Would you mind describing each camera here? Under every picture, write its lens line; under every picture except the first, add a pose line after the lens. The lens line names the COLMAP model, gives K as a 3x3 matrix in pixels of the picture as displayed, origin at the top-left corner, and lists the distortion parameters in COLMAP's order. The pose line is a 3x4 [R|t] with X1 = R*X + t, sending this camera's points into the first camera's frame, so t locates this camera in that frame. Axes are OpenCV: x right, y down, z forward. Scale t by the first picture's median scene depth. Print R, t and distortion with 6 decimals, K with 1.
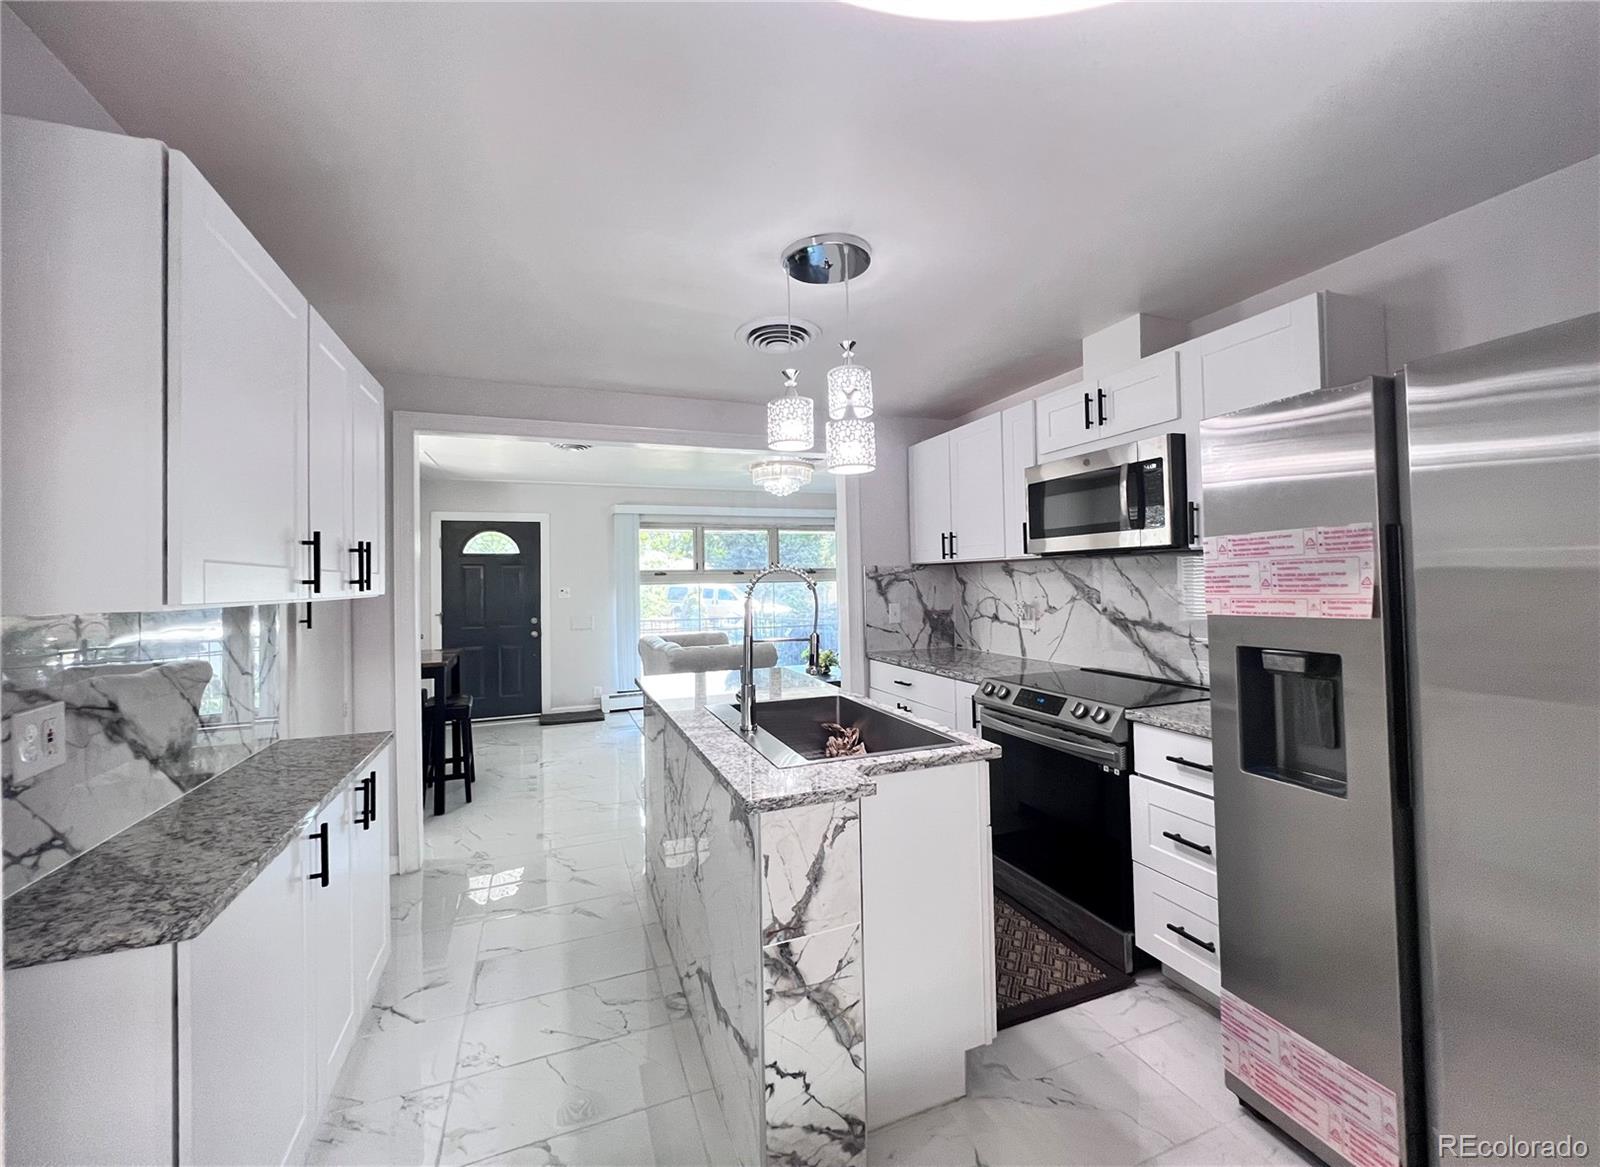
lens RADIAL K [[644.4, 0, 795.5], [0, 644.4, 568.8], [0, 0, 1]] dist [0.001084, 0.000267]
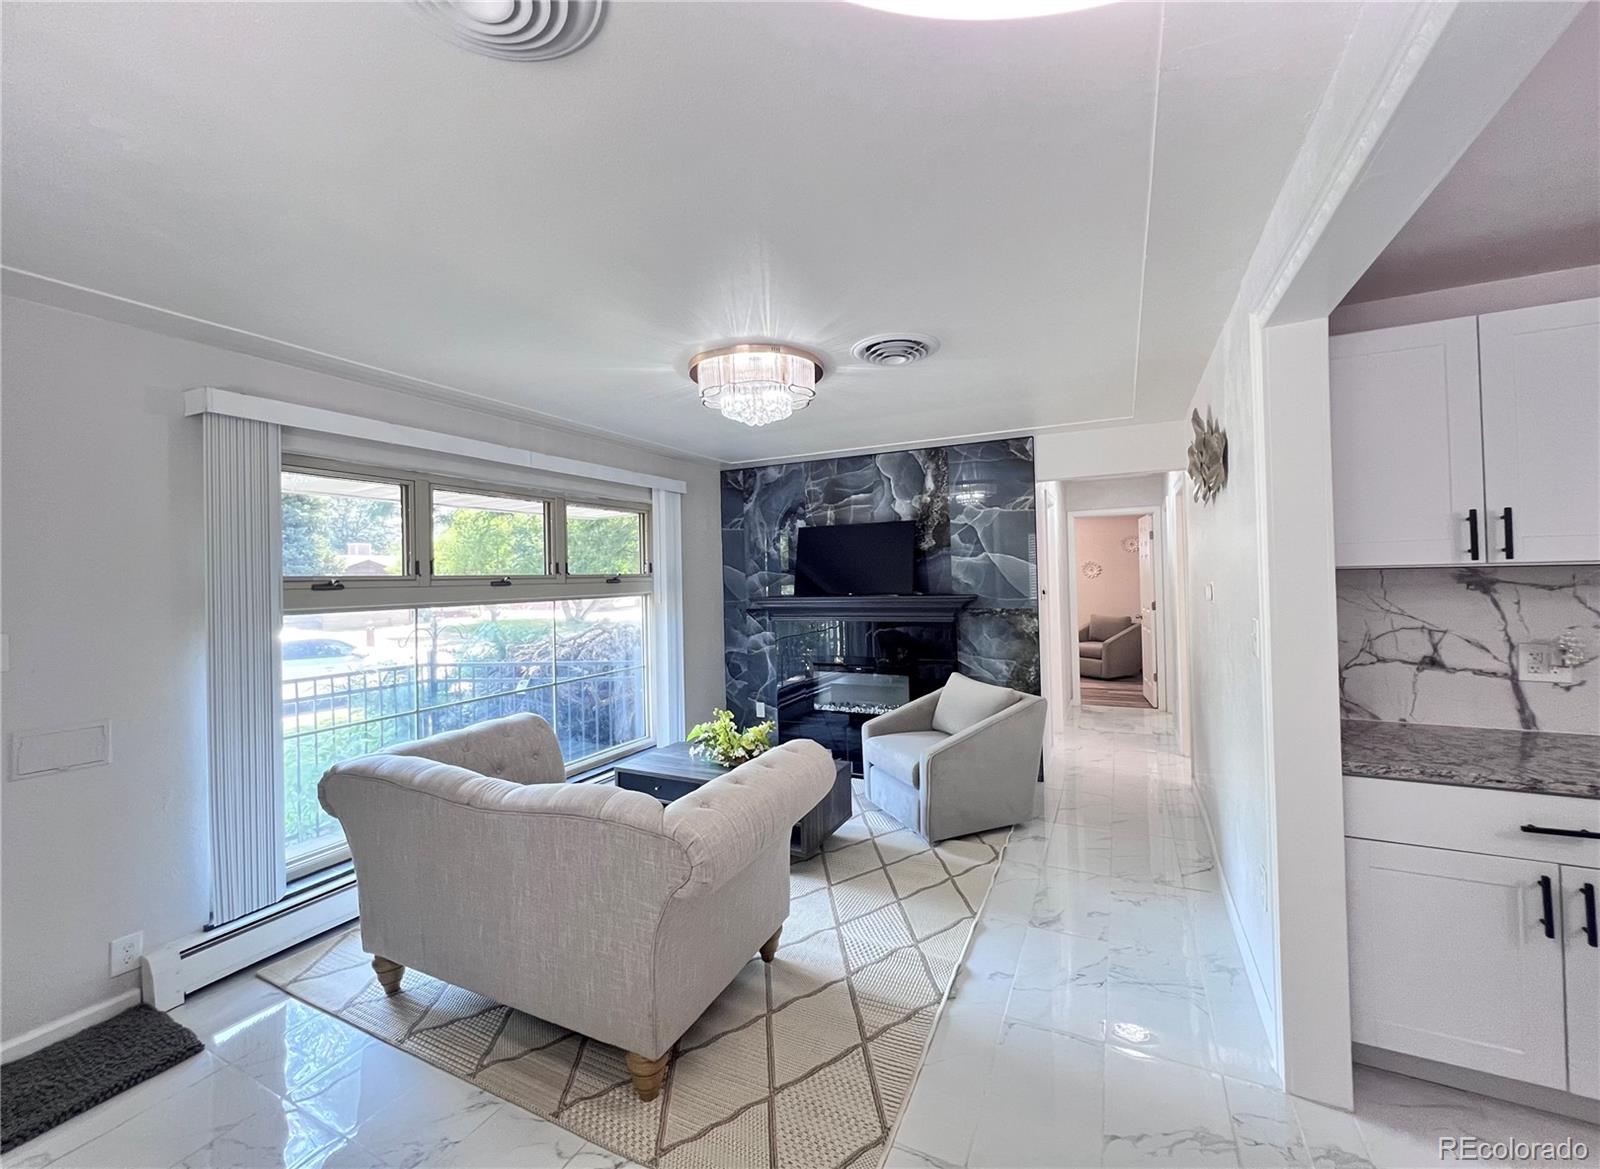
lens RADIAL K [[644.4, 0, 797.5], [0, 644.4, 570.6], [0, 0, 1]] dist [0.001084, 0.000267]
pose [[0.738198, 0.010058, 0.674509, -0.521838], [-0.004769, 0.999942, -0.009690, 0.001263], [-0.674567, 0.003937, 0.738203, 0.992406]]
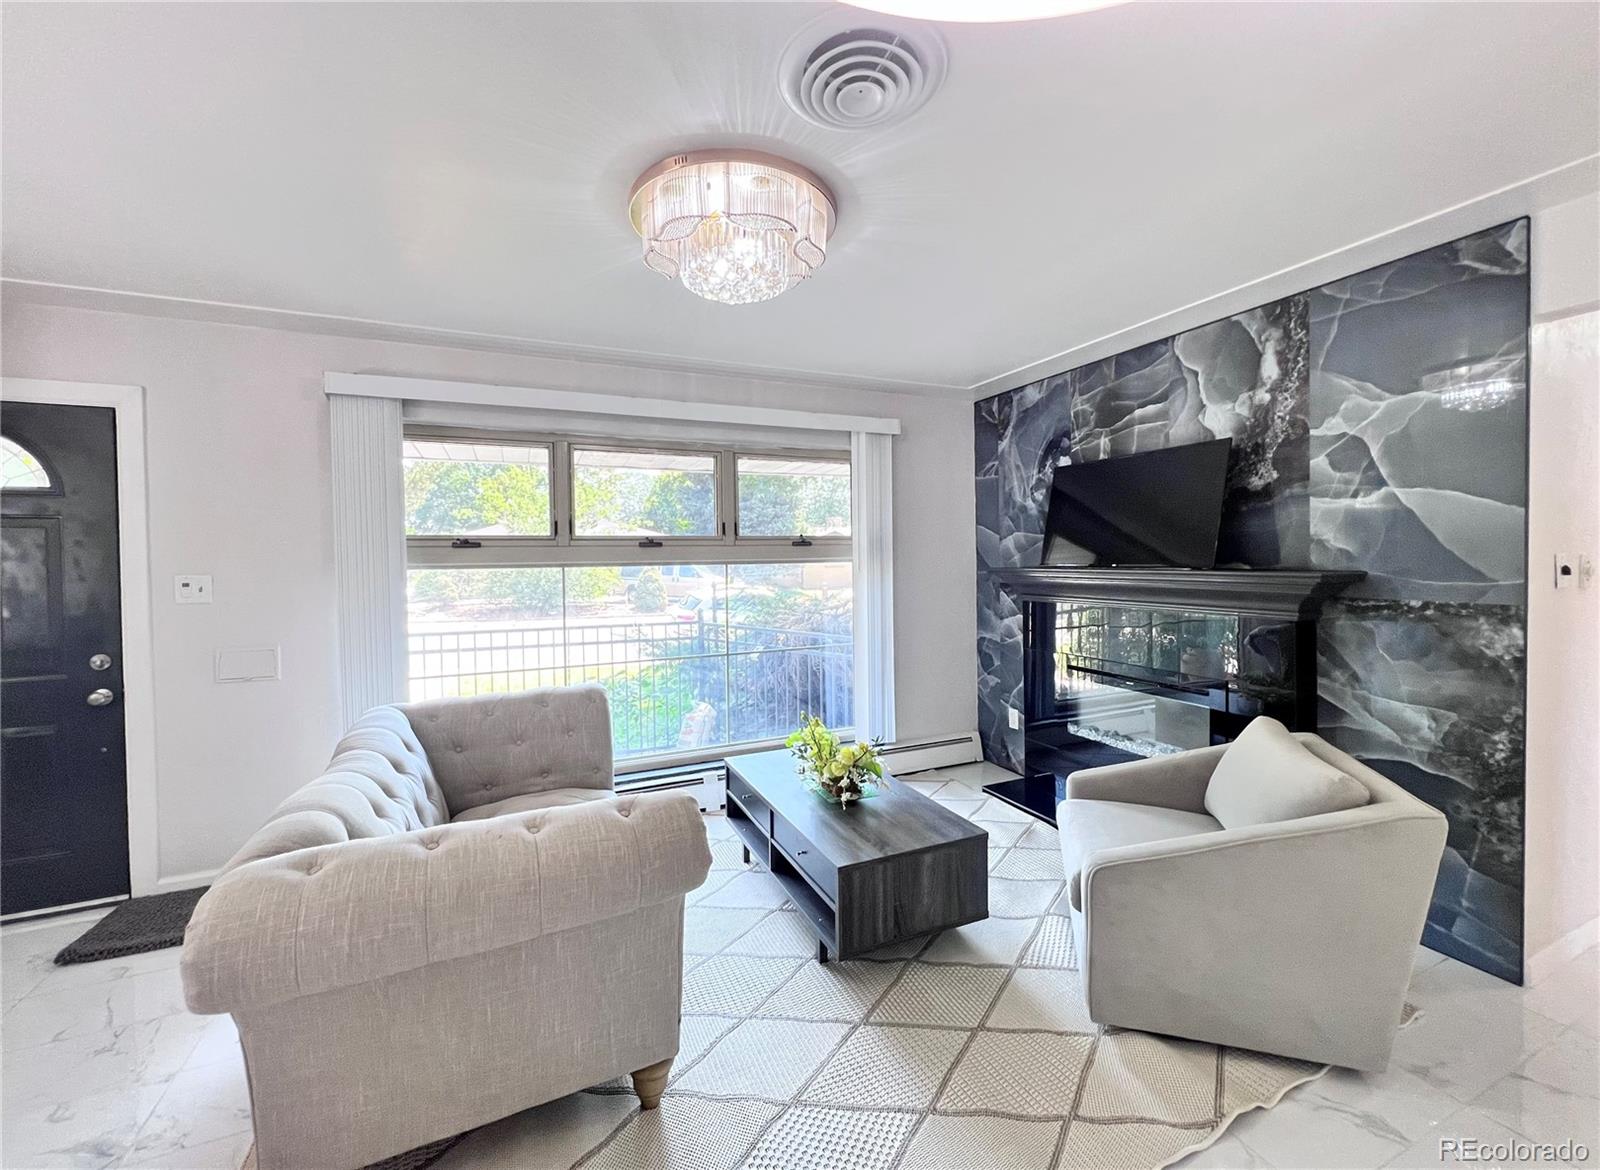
lens RADIAL K [[644.4, 0, 800.1], [0, 644.4, 568.5], [0, 0, 1]] dist [0.001084, 0.000267]
pose [[0.998613, 0.005682, 0.052343, -0.006034], [-0.007720, 0.999217, 0.038811, 0.011096], [-0.052082, -0.039162, 0.997875, 1.073879]]
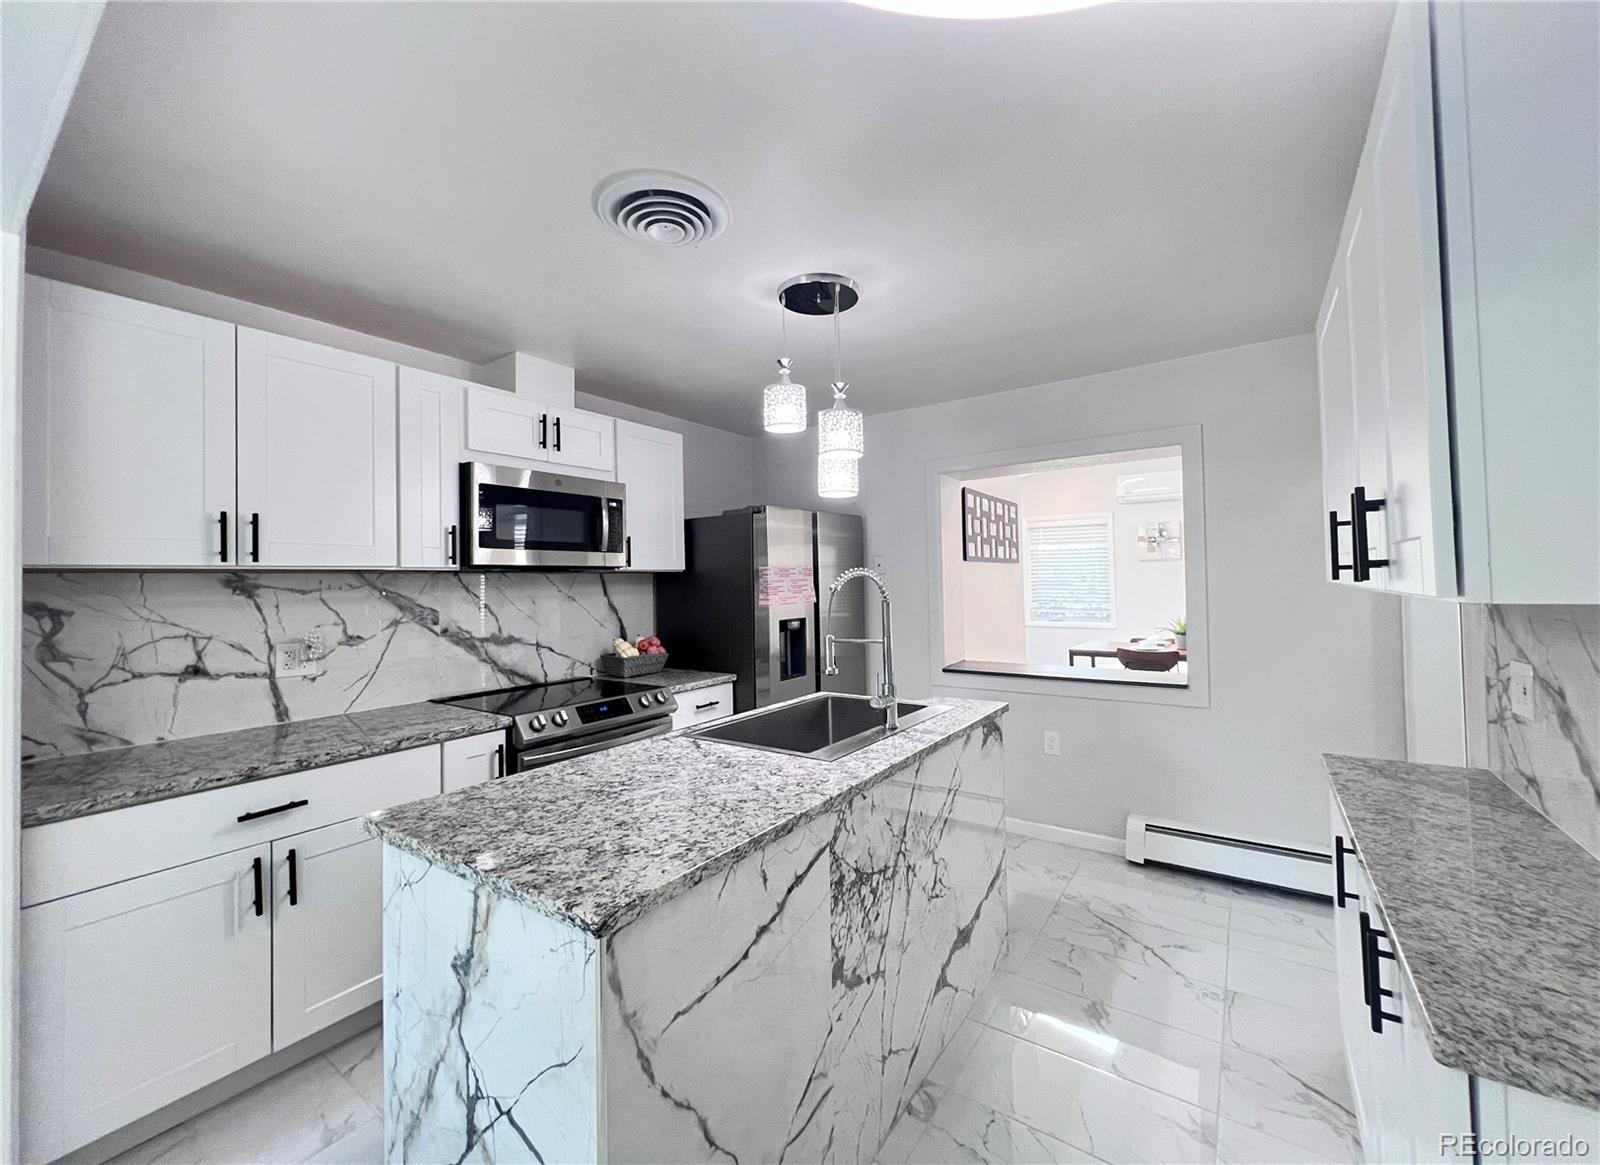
lens RADIAL K [[644.4, 0, 802.2], [0, 644.4, 566.0], [0, 0, 1]] dist [0.001084, 0.000267]
pose [[-0.555928, 0.051427, 0.829638, -0.461810], [0.016316, 0.998567, -0.050965, 0.022653], [-0.831070, -0.014797, -0.555971, 0.909113]]
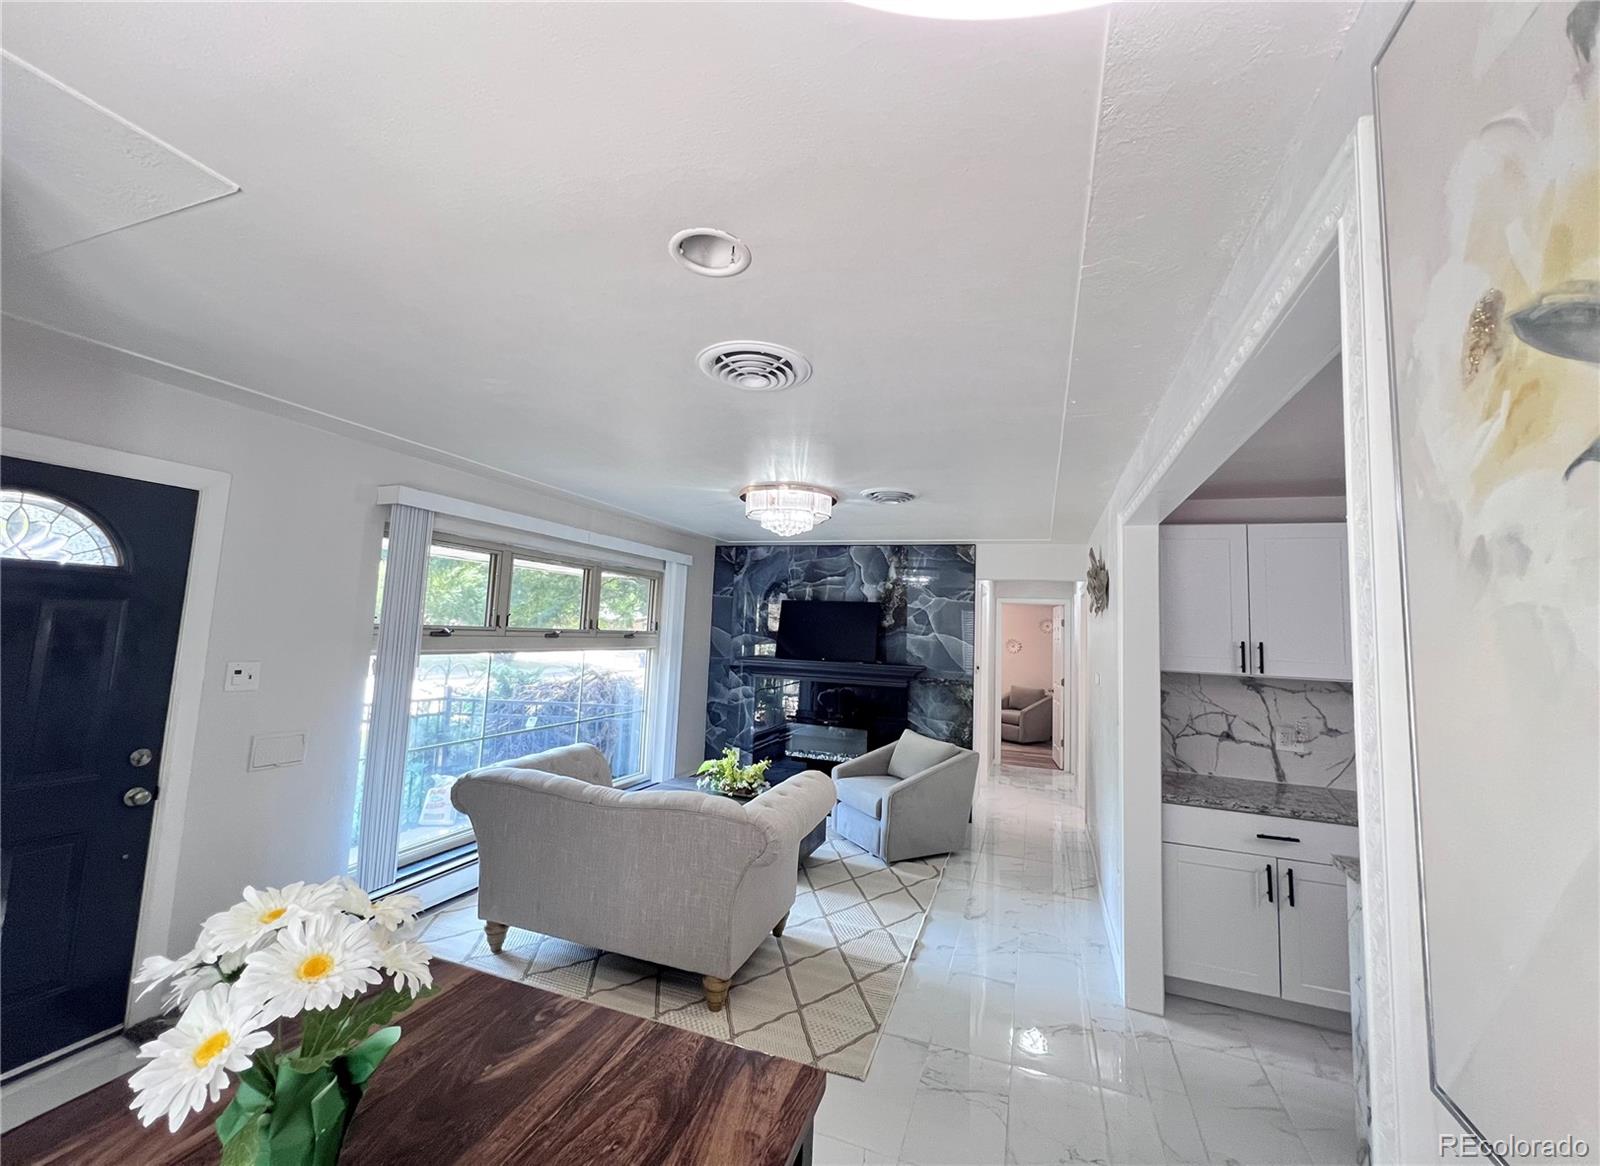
lens RADIAL K [[644.4, 0, 794.0], [0, 644.4, 569.5], [0, 0, 1]] dist [0.001084, 0.000267]
pose [[0.662213, 0.118623, 0.739866, -0.806548], [-0.070832, 0.992878, -0.095792, -0.026550], [-0.745960, 0.011029, 0.665899, 0.882600]]
